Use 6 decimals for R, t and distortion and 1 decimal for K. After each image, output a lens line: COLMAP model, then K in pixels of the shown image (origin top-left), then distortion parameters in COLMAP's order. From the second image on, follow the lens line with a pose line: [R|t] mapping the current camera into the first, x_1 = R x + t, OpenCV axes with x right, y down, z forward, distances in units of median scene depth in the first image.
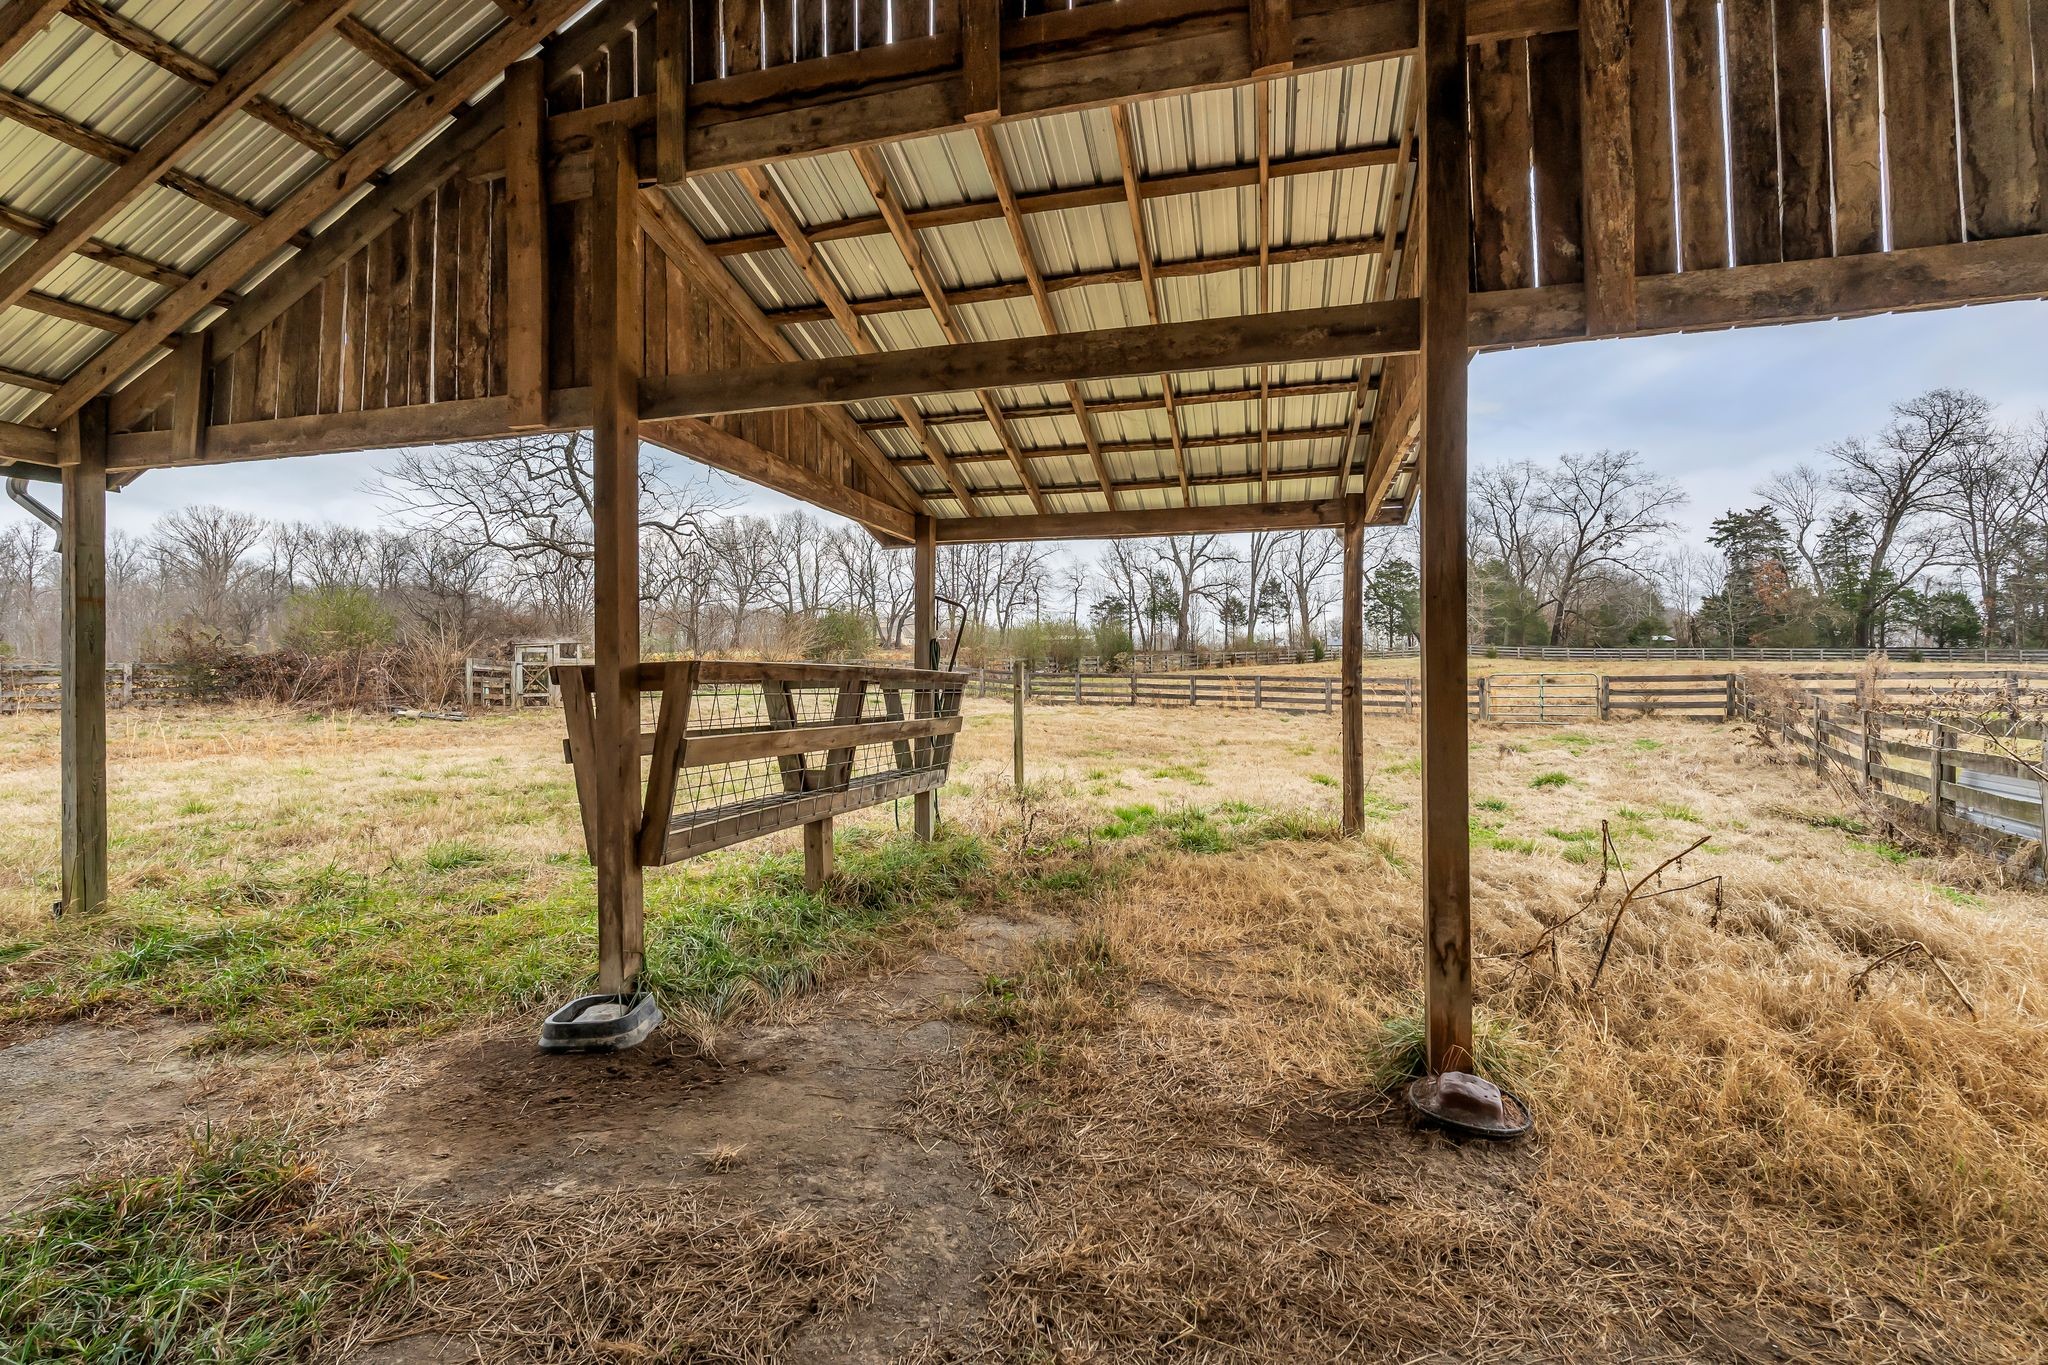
lens RADIAL K [[899.7, 0, 1026.7], [0, 899.7, 681.3], [0, 0, 1]] dist [-0.002011, -0.000002]
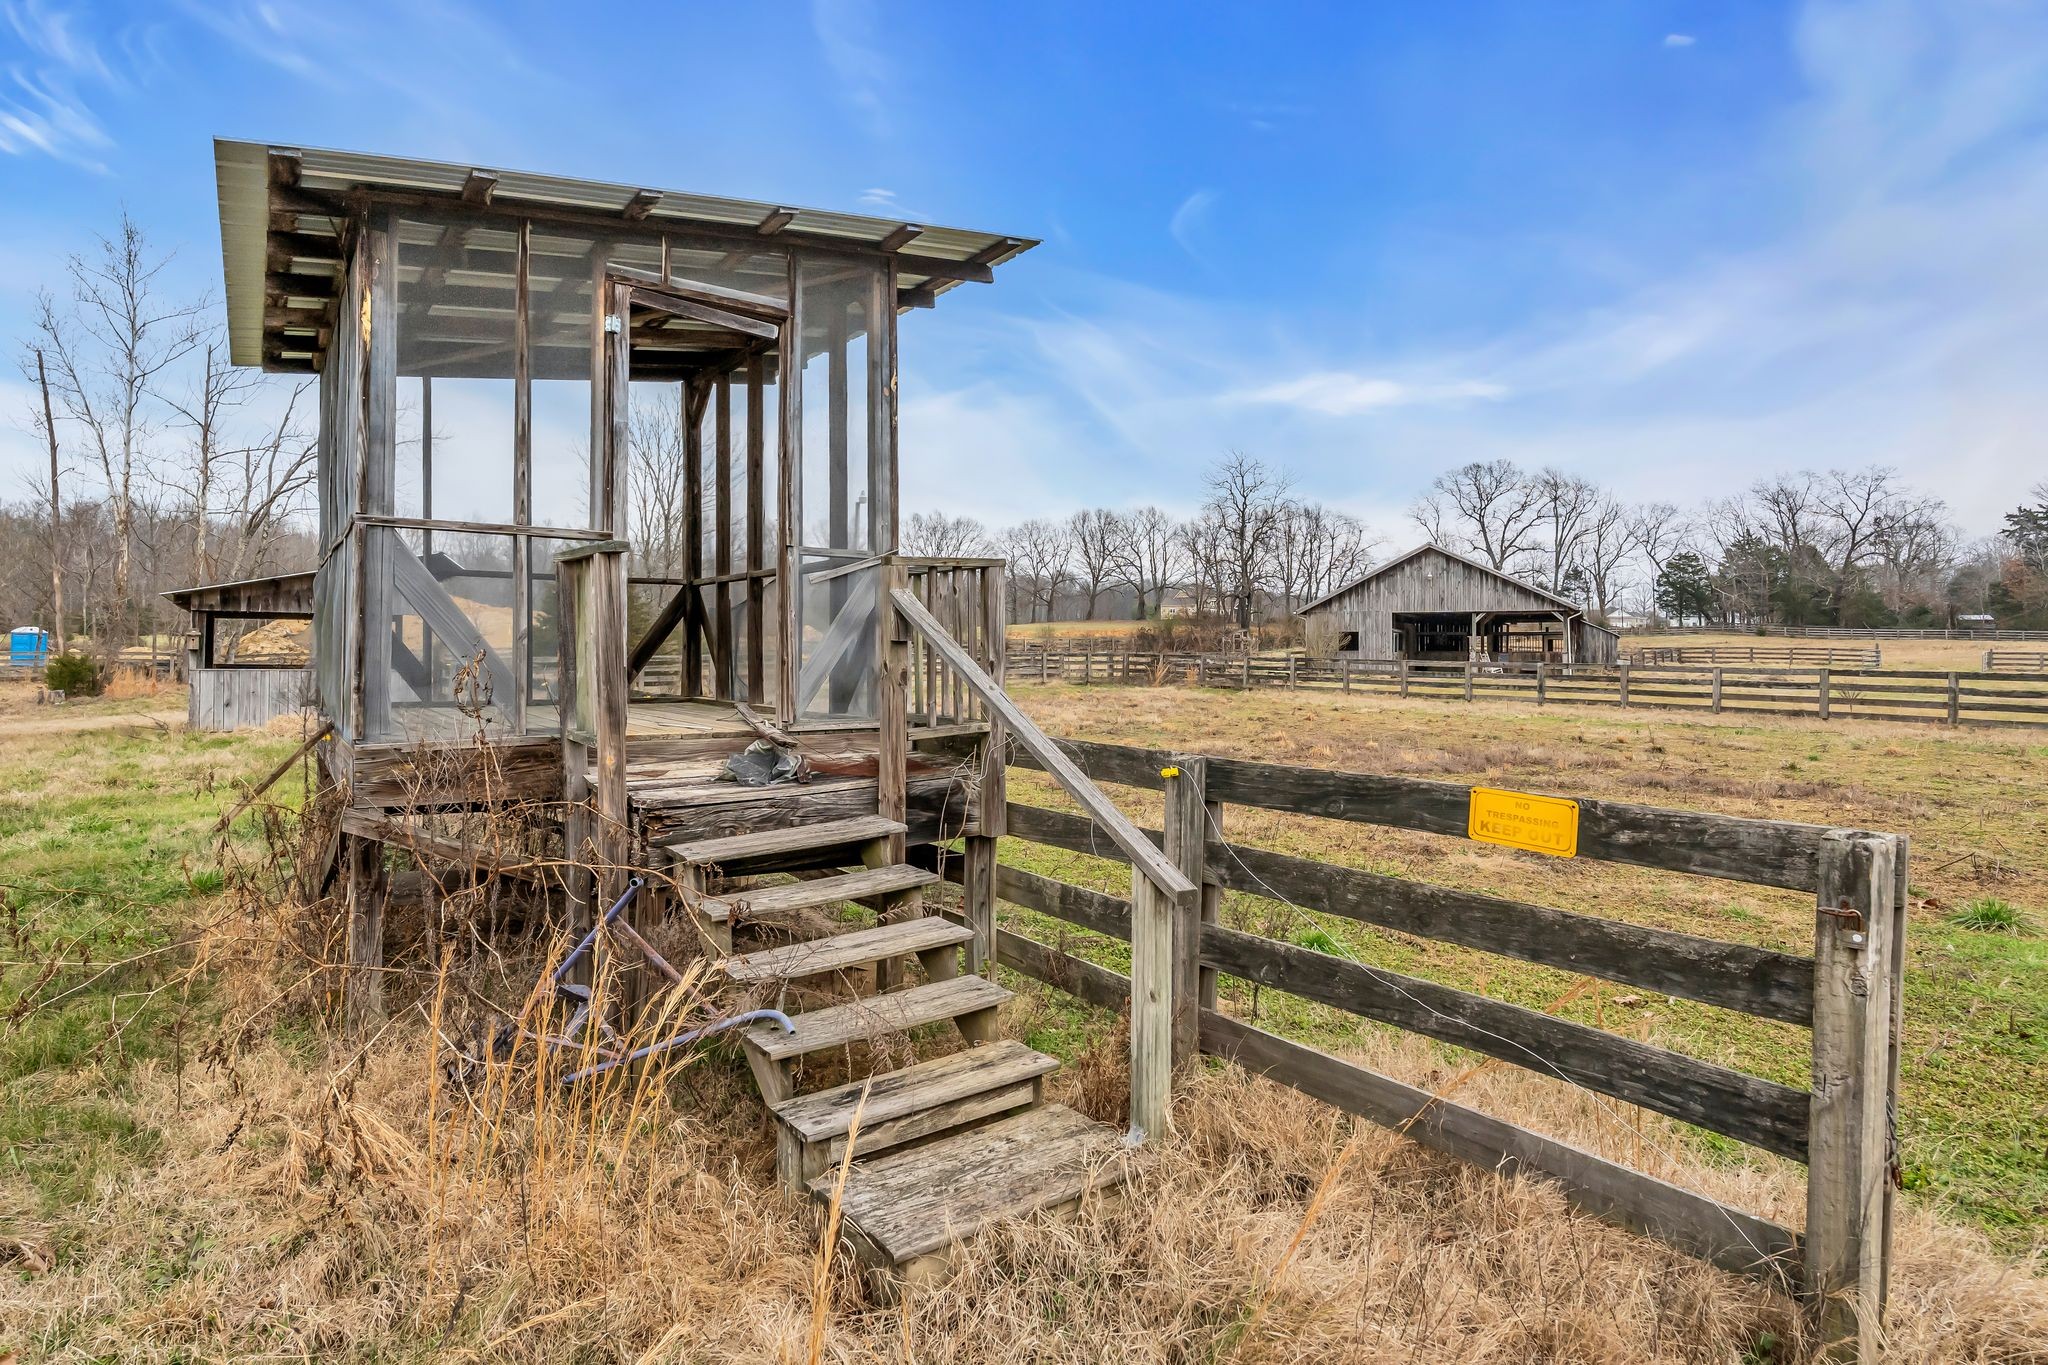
lens RADIAL K [[1078.1, 0, 1014.5], [0, 1078.1, 628.9], [0, 0, 1]] dist [0.001420, 0.000147]
pose [[0.968962, 0.007181, -0.247106, -0.161005], [-0.011592, 0.999798, -0.016400, 0.000846], [0.246938, 0.018756, 0.968850, -0.979404]]
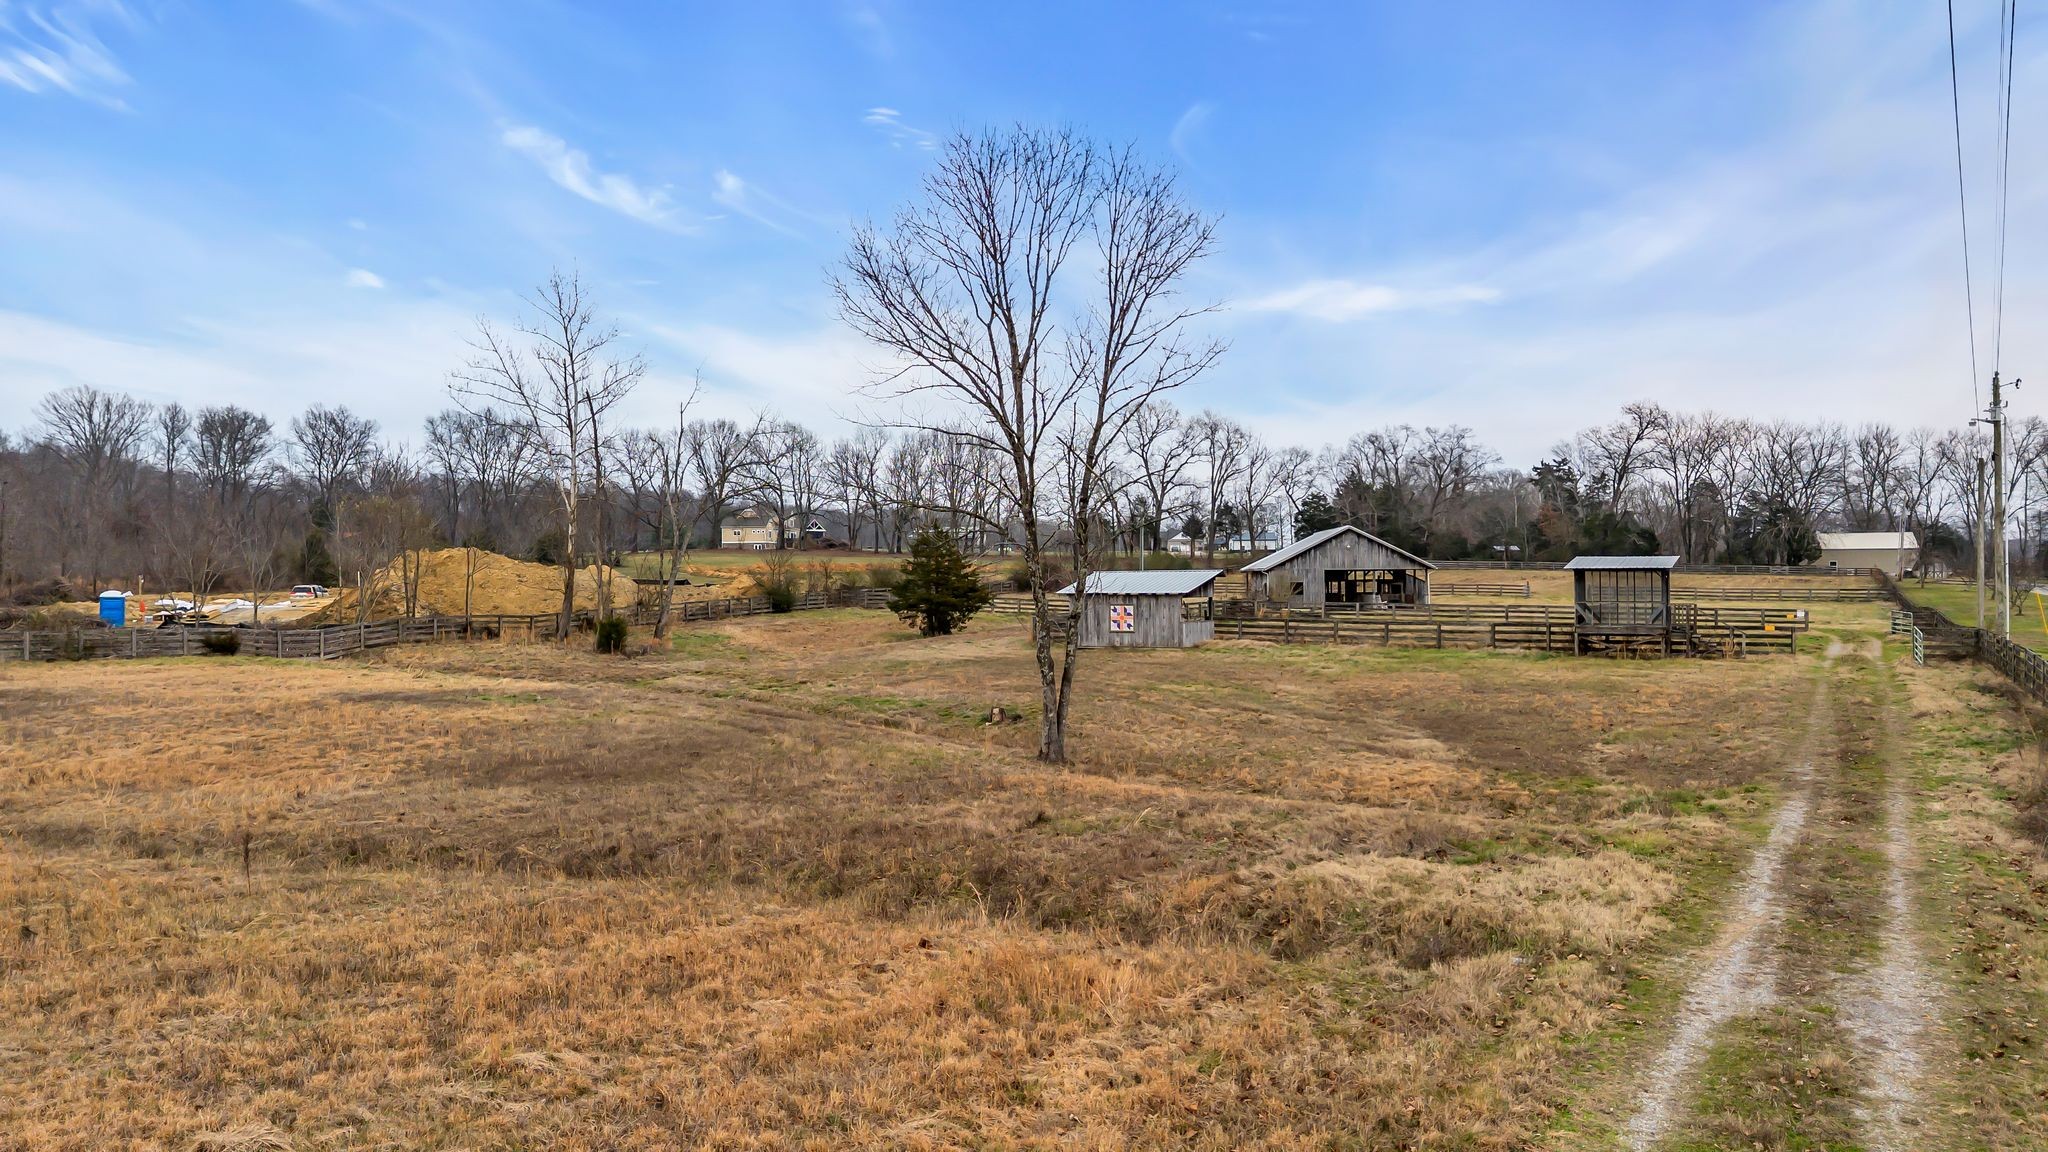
lens RADIAL K [[1440.7, 0, 1028.7], [0, 1440.7, 555.2], [0, 0, 1]] dist [0.088275, -0.104601]
pose [[0.978197, 0.003114, 0.207654, -0.747080], [-0.000716, 0.999932, -0.011624, -0.024068], [-0.207676, 0.011222, 0.978133, -1.668216]]
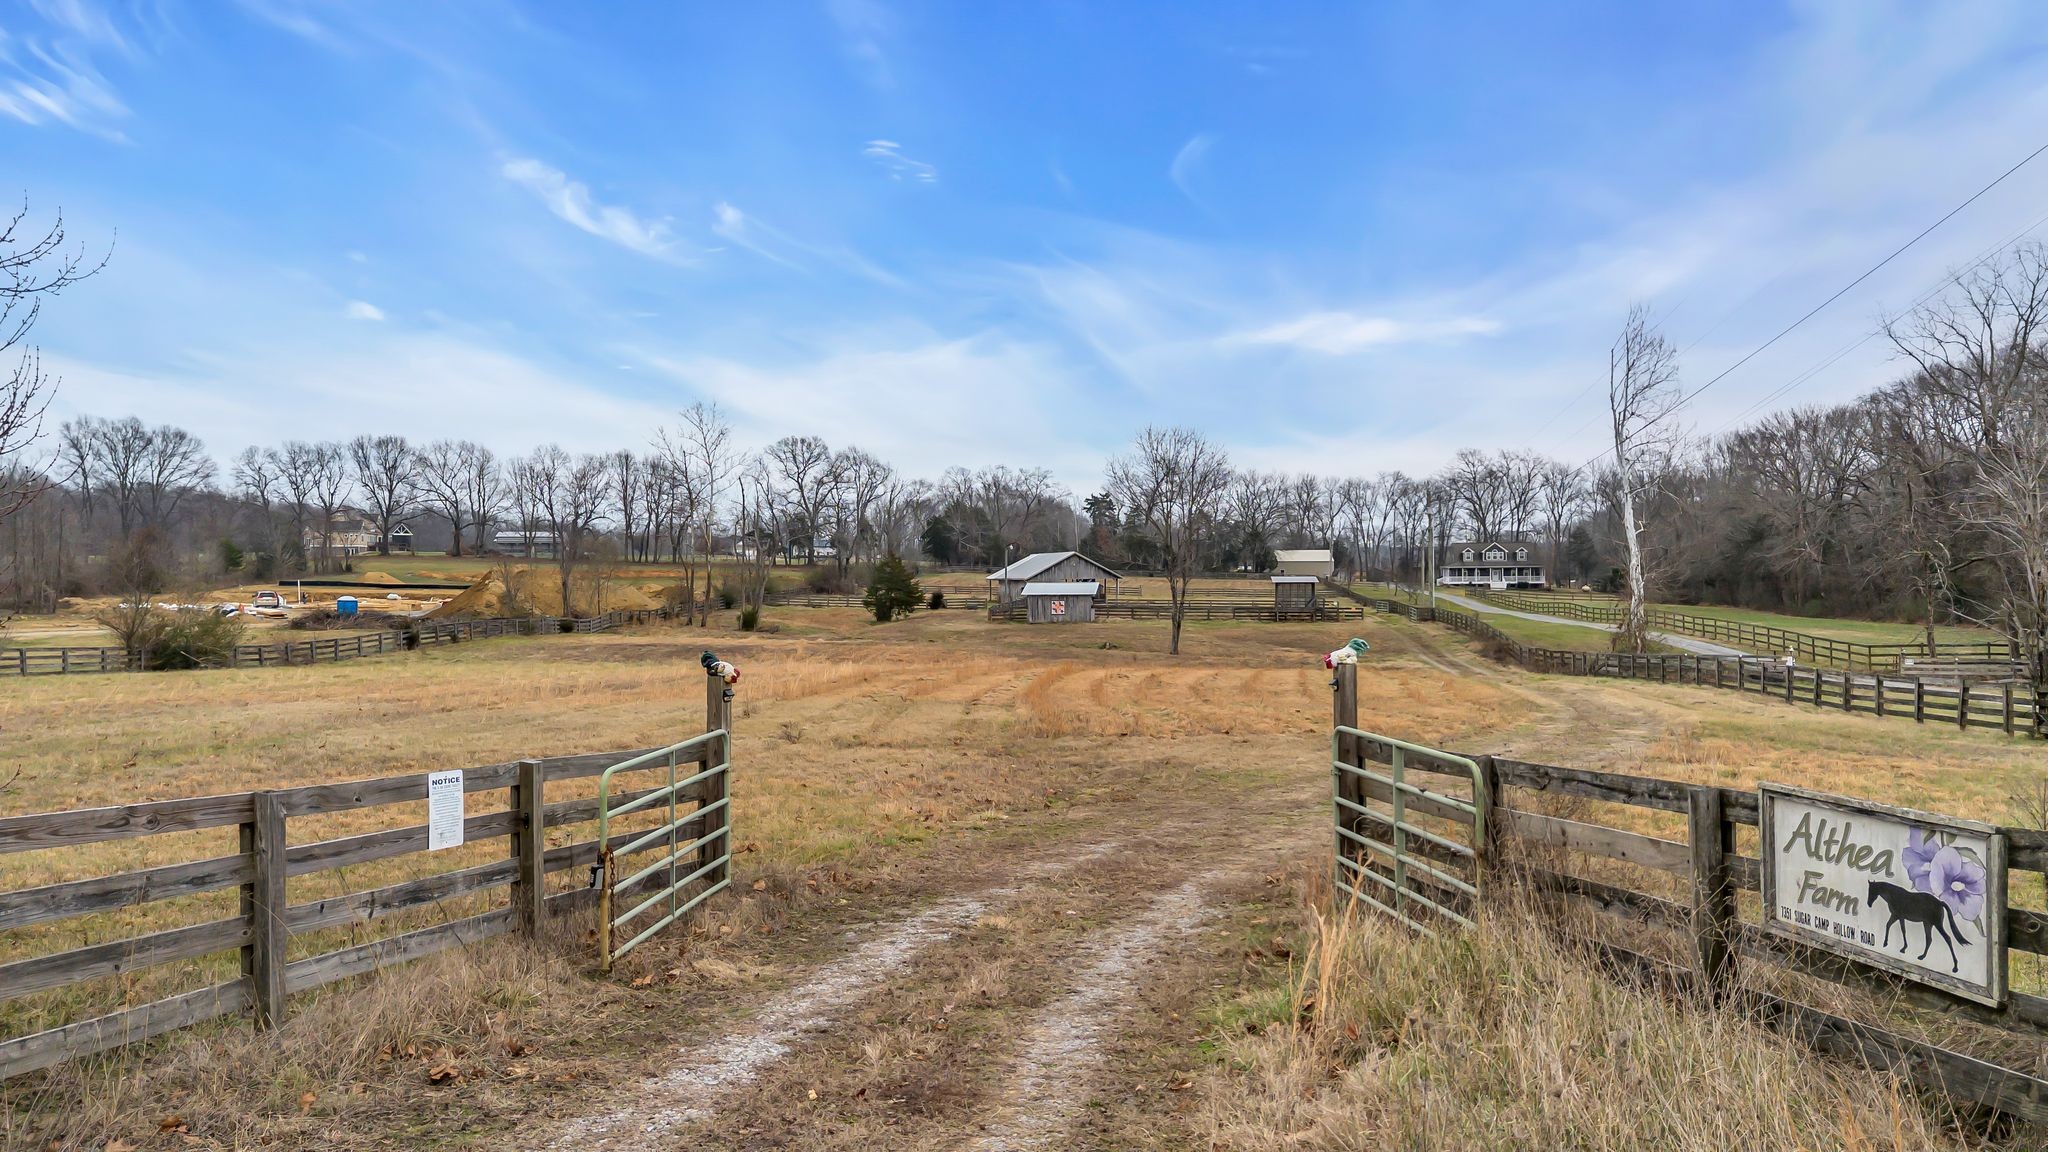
lens RADIAL K [[1428.4, 0, 1033.6], [0, 1428.4, 578.8], [0, 0, 1]] dist [0.108833, -0.128126]
pose [[0.834217, -0.000723, 0.551435, -1.541538], [-0.001830, 0.999990, 0.004080, -0.038192], [-0.551433, -0.004413, 0.834208, -2.269073]]
